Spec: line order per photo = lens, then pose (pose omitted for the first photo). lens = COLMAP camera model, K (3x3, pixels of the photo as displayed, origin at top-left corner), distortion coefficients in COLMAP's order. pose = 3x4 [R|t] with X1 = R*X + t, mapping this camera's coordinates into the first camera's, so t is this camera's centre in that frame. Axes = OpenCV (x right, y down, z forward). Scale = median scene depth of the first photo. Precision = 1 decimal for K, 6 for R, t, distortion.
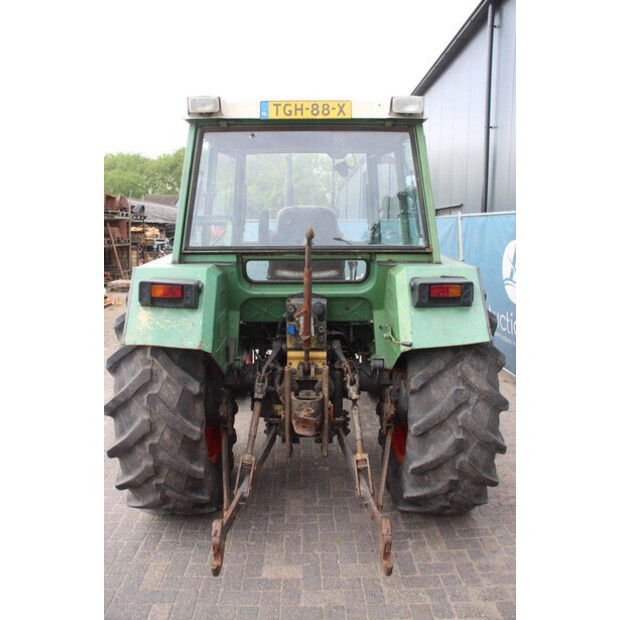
lens RADIAL K [[512.5, 0, 310.0], [0, 512.5, 310.0], [0, 0, 1]] dist [-0.184960, 0.180990]
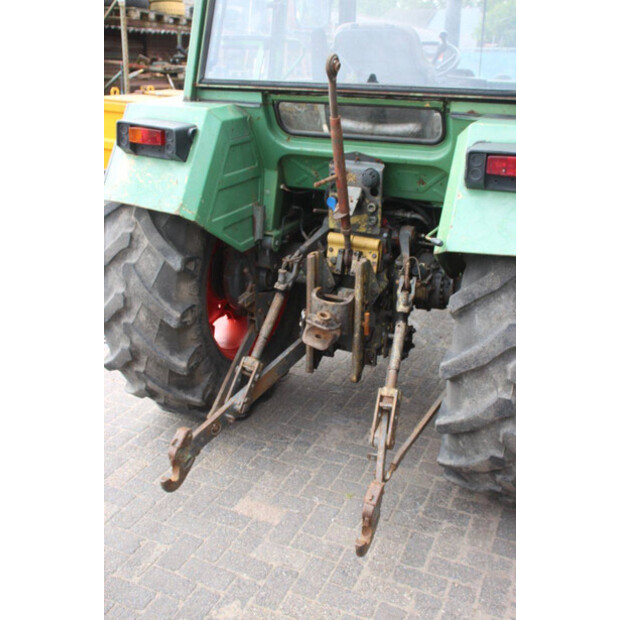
lens RADIAL K [[661.3, 0, 310.0], [0, 661.3, 310.0], [0, 0, 1]] dist [-0.100826, 0.232800]
pose [[0.906749, 0.170511, -0.385659, 0.333549], [-0.088332, 0.971112, 0.221673, -0.019781], [0.412316, -0.166936, 0.895616, 0.130885]]
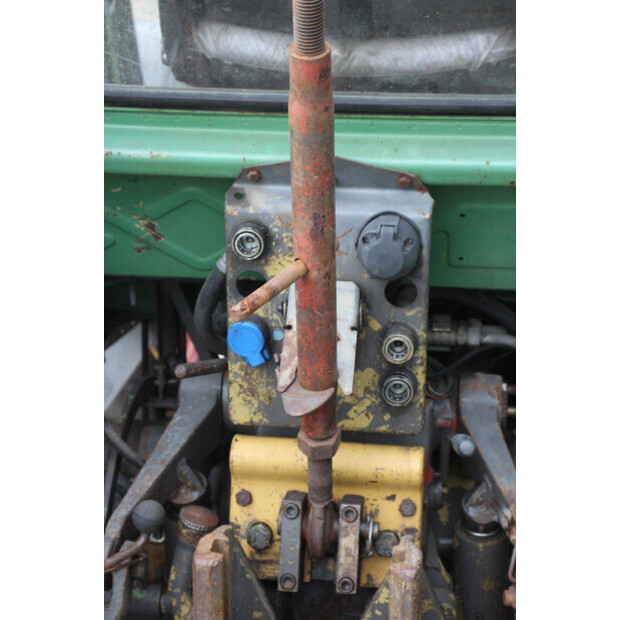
lens RADIAL K [[1474.3, 0, 310.0], [0, 1474.3, 310.0], [0, 0, 1]] dist [0.406168, 0.621692]
pose [[0.992567, 0.045187, -0.113001, 0.054450], [-0.026568, 0.986573, 0.161147, -0.070710], [0.118765, -0.156947, 0.980440, 0.455495]]
